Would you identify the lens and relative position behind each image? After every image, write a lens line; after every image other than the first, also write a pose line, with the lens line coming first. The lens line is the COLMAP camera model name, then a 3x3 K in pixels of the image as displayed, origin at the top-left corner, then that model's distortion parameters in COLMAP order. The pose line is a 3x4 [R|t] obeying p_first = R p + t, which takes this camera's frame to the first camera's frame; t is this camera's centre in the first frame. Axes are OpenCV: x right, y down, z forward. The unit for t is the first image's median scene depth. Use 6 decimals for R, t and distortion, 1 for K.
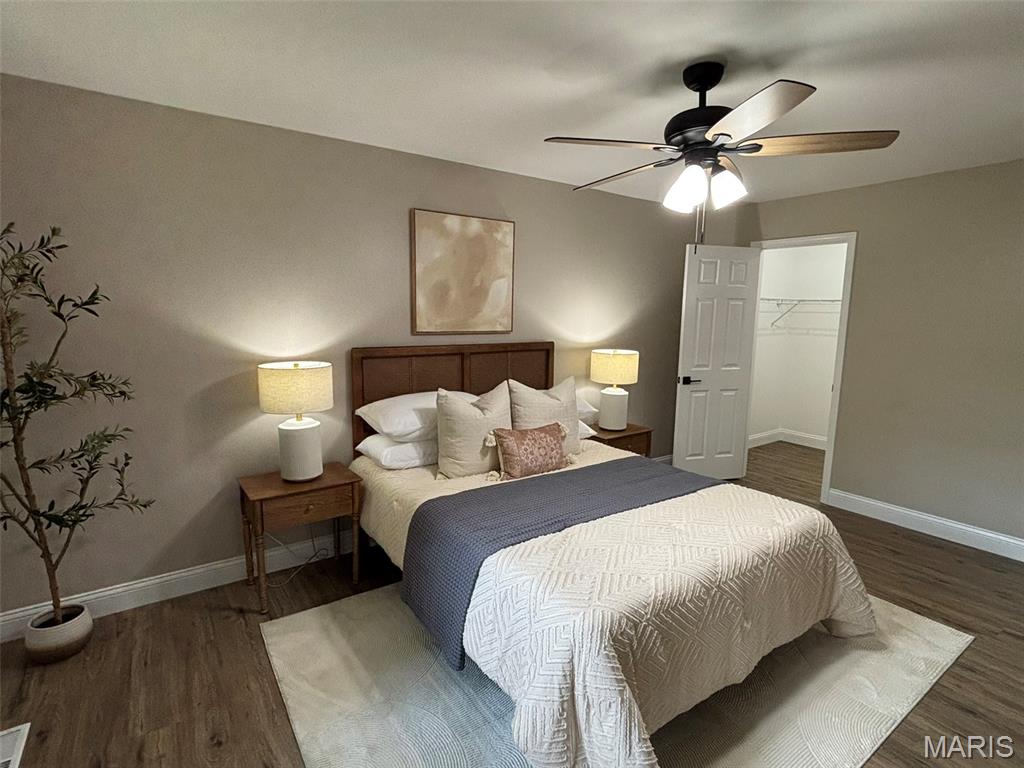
lens RADIAL K [[518.1, 0, 512.0], [0, 518.1, 384.0], [0, 0, 1]] dist [-0.001947, -0.000052]
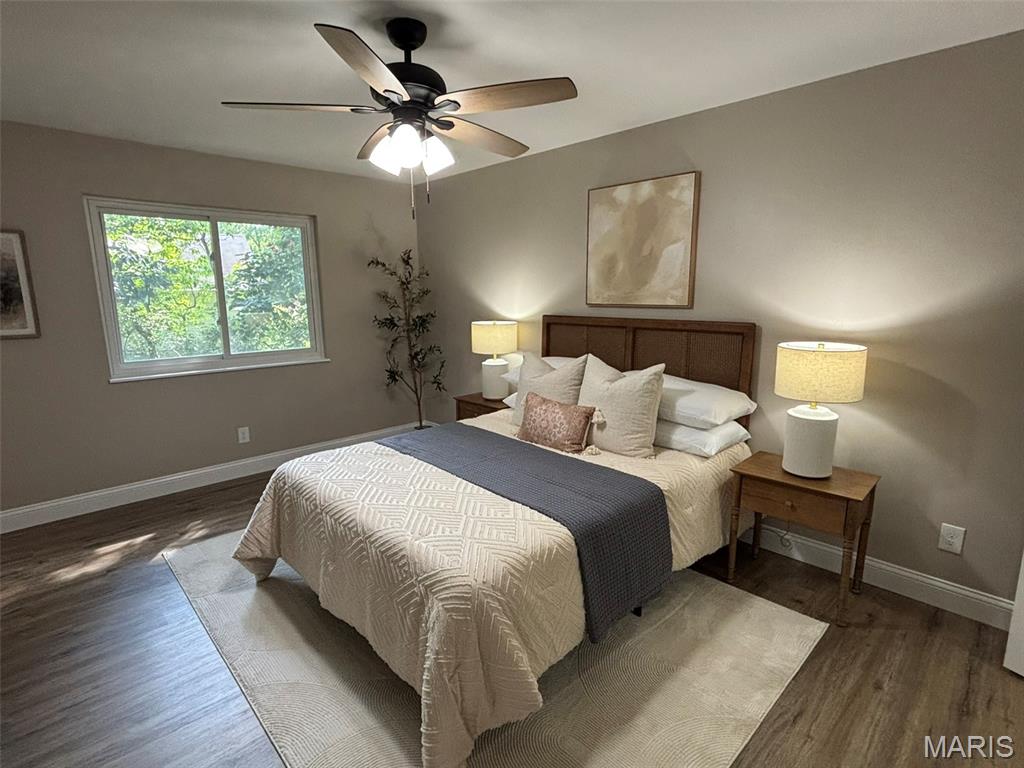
lens RADIAL K [[518.1, 0, 512.0], [0, 518.1, 384.0], [0, 0, 1]] dist [-0.001947, -0.000052]
pose [[0.146687, 0.157244, -0.976605, 0.834593], [-0.129936, 0.981793, 0.138563, -0.061221], [0.980612, 0.106571, 0.164448, 0.640342]]
